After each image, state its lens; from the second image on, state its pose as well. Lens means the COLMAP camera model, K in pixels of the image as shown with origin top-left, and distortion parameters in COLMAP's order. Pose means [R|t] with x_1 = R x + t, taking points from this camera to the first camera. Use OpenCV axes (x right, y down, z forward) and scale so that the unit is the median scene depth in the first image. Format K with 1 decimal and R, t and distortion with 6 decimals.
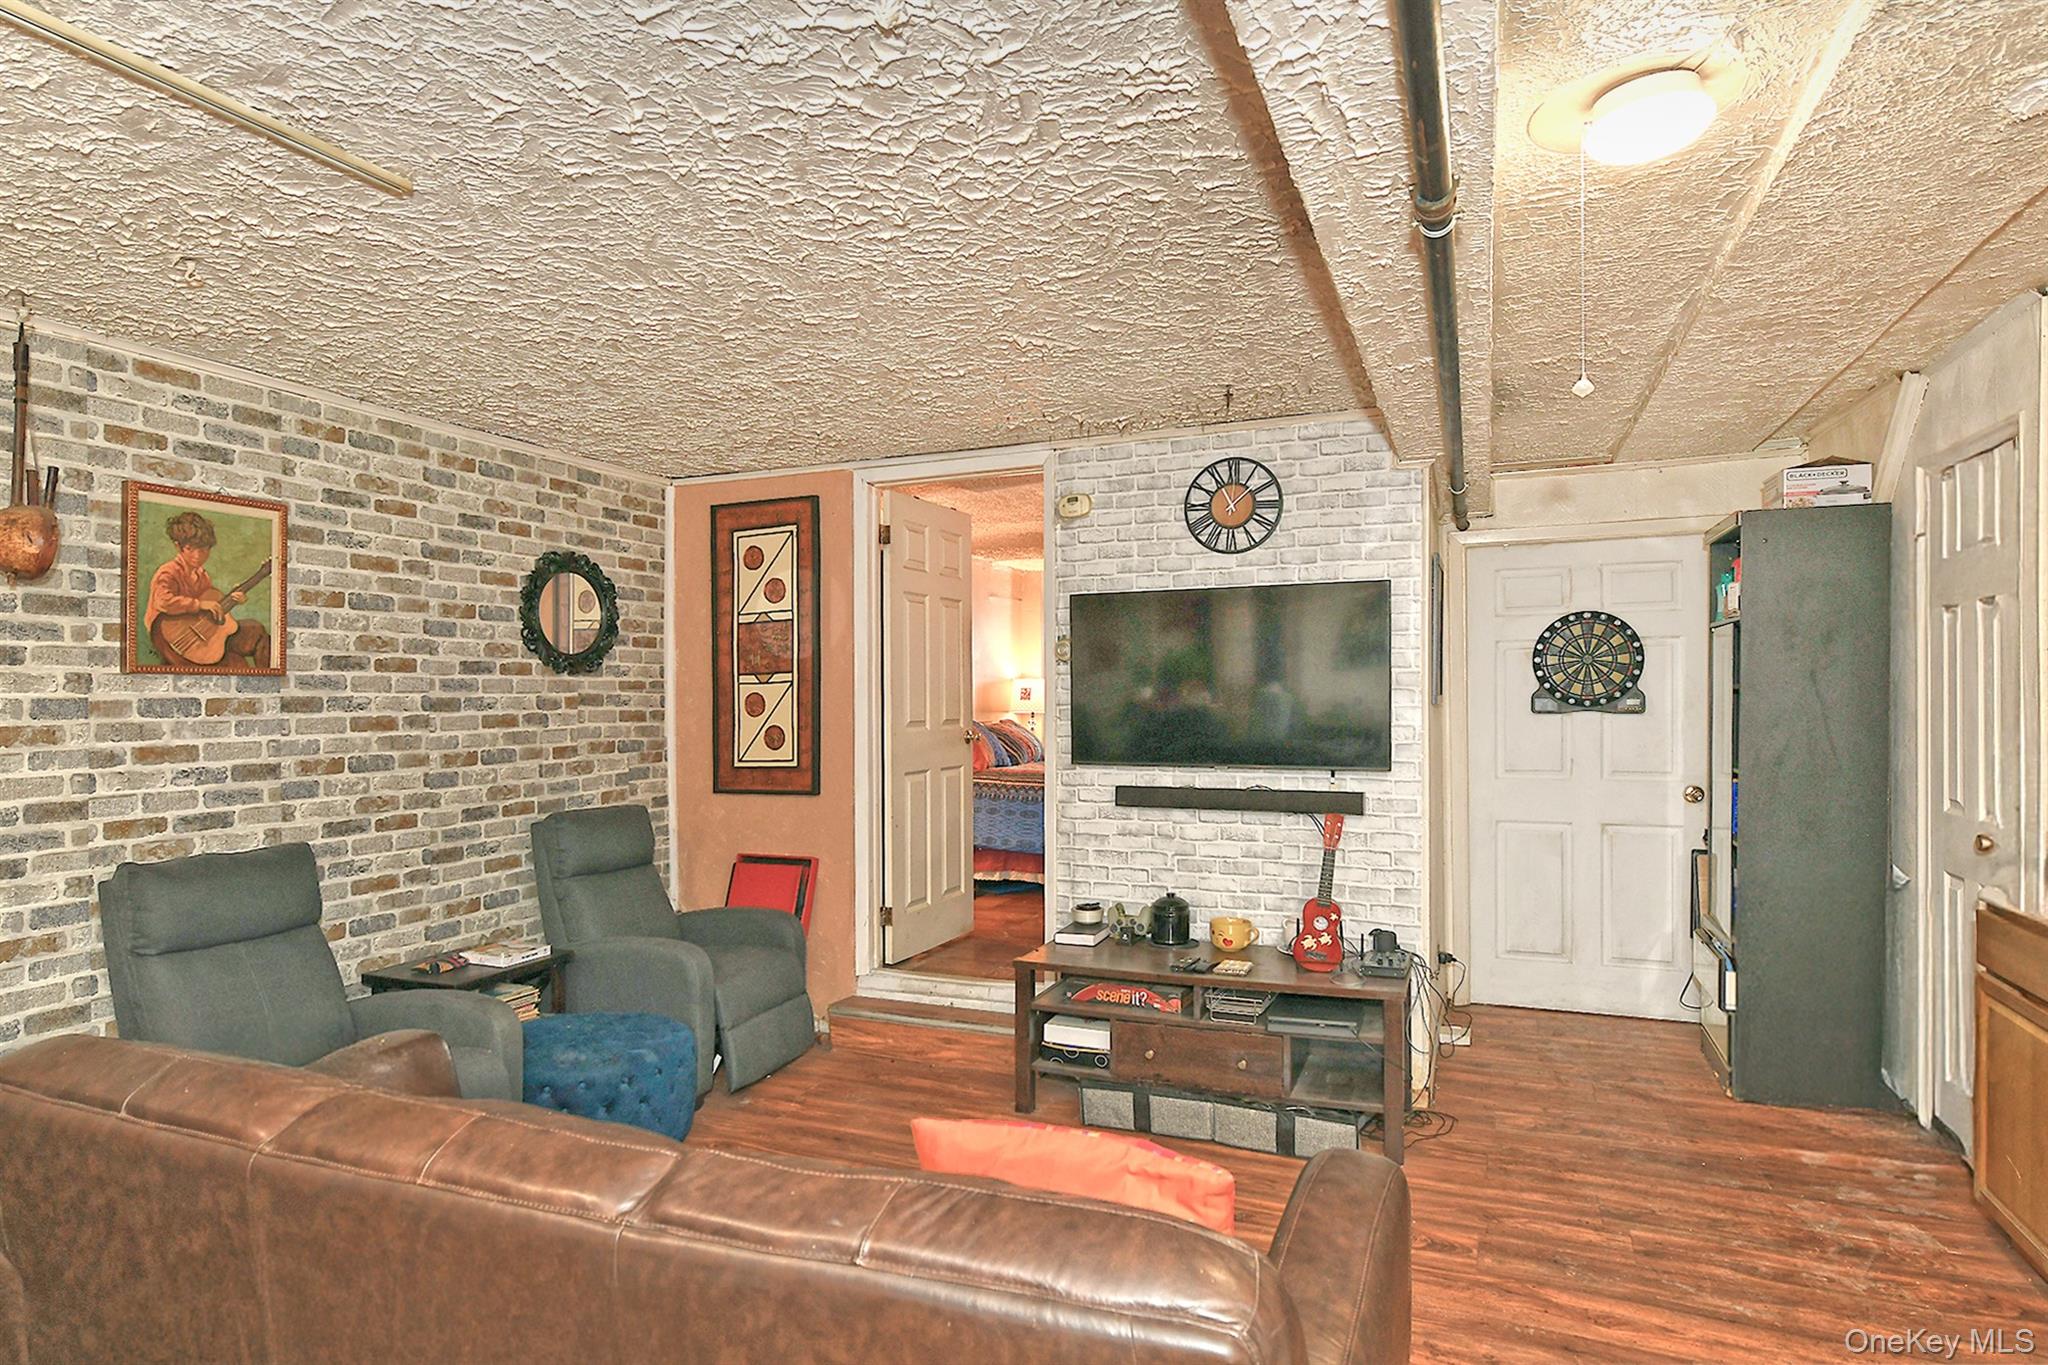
lens RADIAL K [[1124.6, 0, 1025.1], [0, 1124.6, 687.7], [0, 0, 1]] dist [-0.000232, 0.000091]
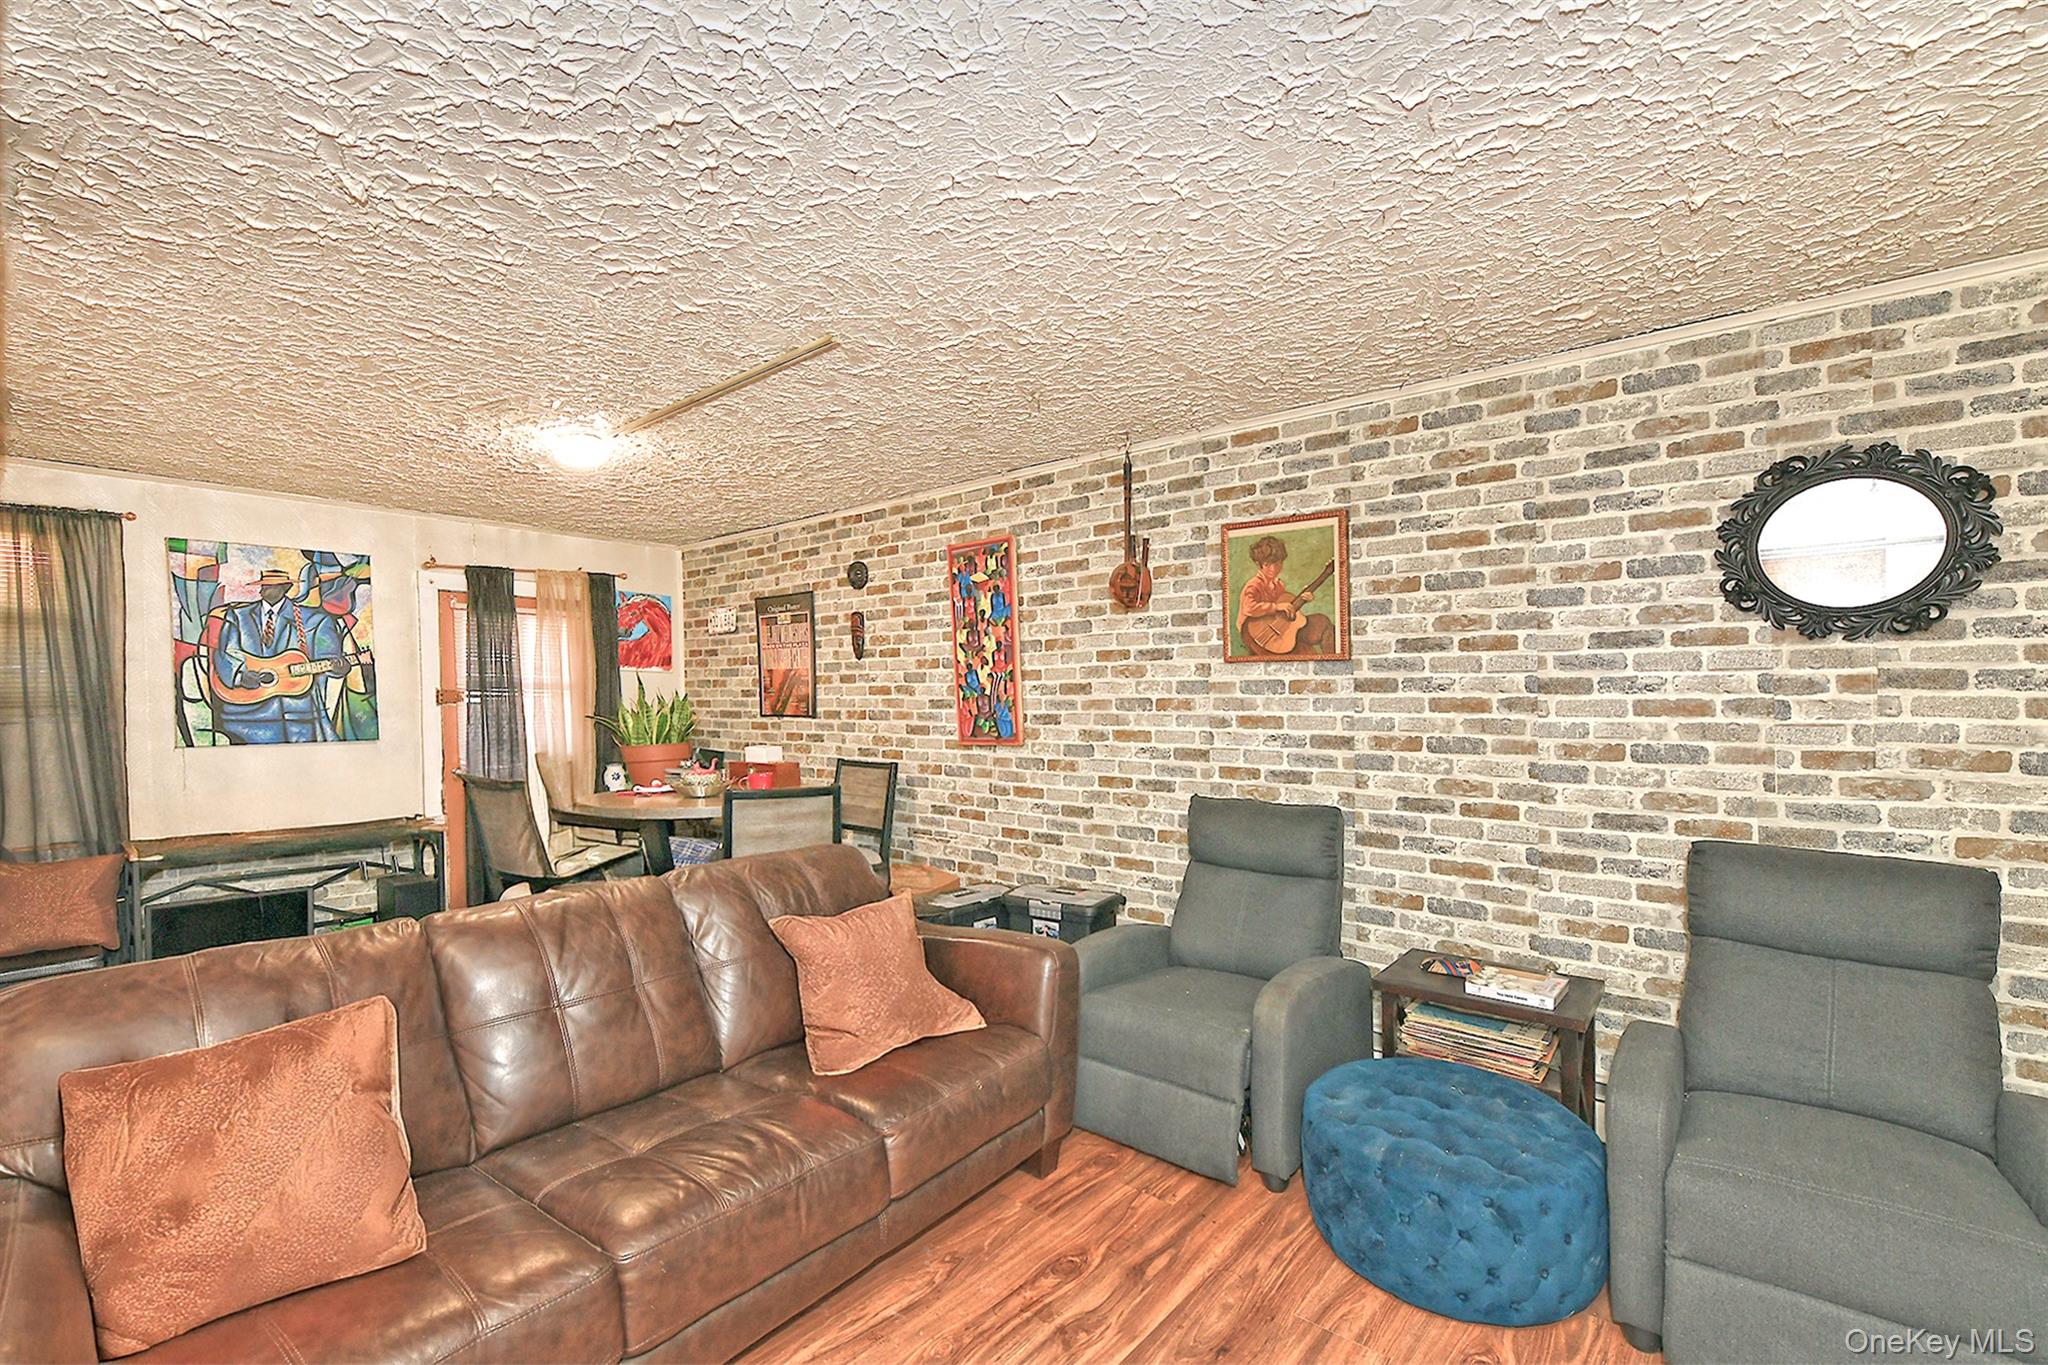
lens RADIAL K [[897.2, 0, 1026.1], [0, 897.2, 700.5], [0, 0, 1]] dist [-0.001119, -0.000328]
pose [[-0.314736, 0.019034, -0.948988, 0.316462], [0.012921, 0.999792, 0.015768, 0.012564], [0.949091, -0.007299, -0.314917, 1.010634]]
